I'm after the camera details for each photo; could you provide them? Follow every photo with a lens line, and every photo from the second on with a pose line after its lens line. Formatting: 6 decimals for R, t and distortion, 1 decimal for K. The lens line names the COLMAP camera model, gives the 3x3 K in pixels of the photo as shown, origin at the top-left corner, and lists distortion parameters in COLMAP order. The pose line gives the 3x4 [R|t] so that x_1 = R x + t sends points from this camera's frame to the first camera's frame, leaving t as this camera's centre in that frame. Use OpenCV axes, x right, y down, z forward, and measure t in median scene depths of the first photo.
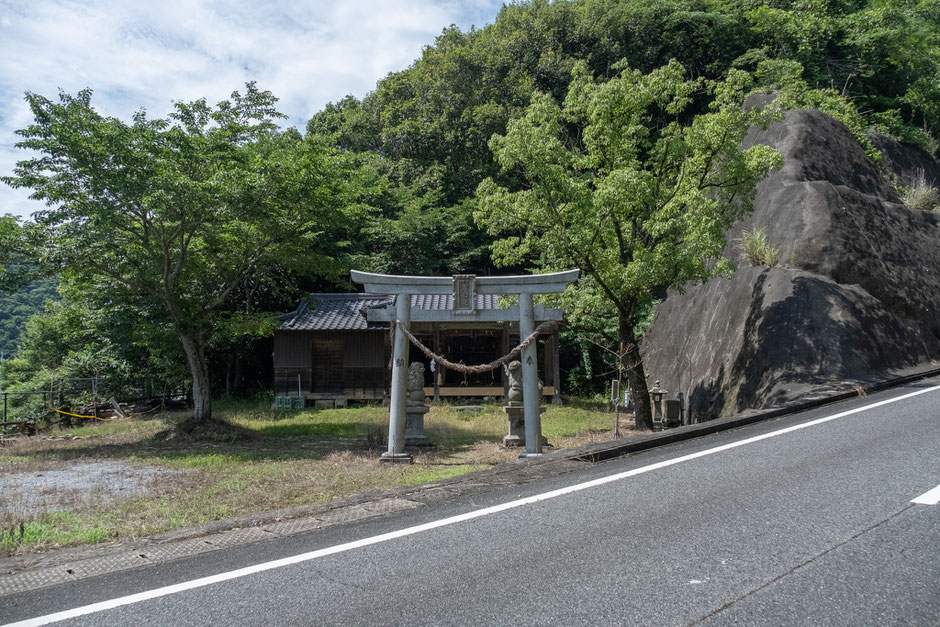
lens RADIAL K [[812.0, 0, 470.0], [0, 812.0, 313.5], [0, 0, 1]] dist [-0.028831, 0.012930]
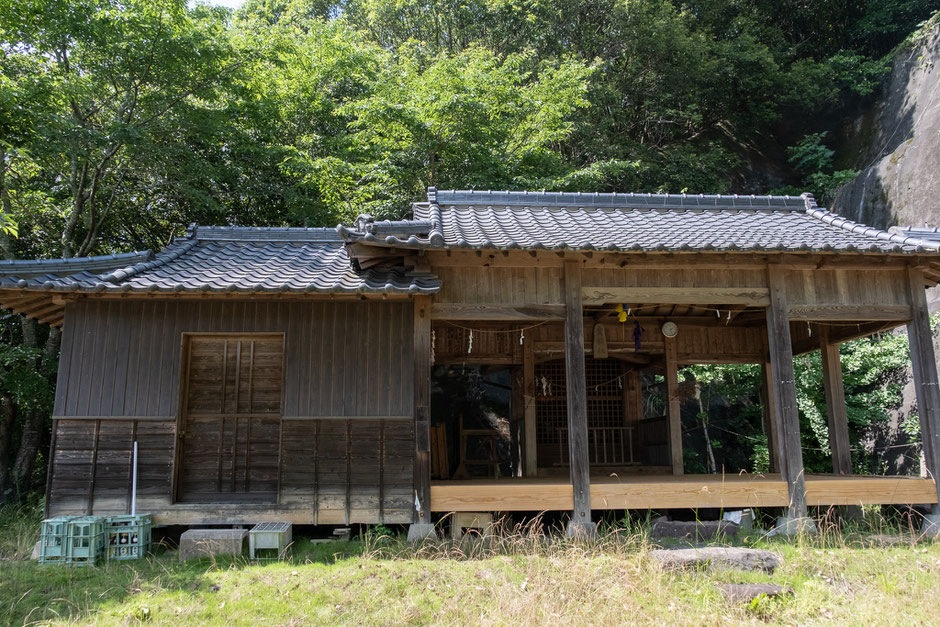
lens RADIAL K [[812.0, 0, 470.0], [0, 812.0, 313.5], [0, 0, 1]] dist [-0.028831, 0.012930]
pose [[0.997491, 0.010032, 0.070076, -0.106589], [-0.002306, 0.993986, -0.109484, 0.060093], [-0.070753, 0.109047, 0.991515, 0.684067]]
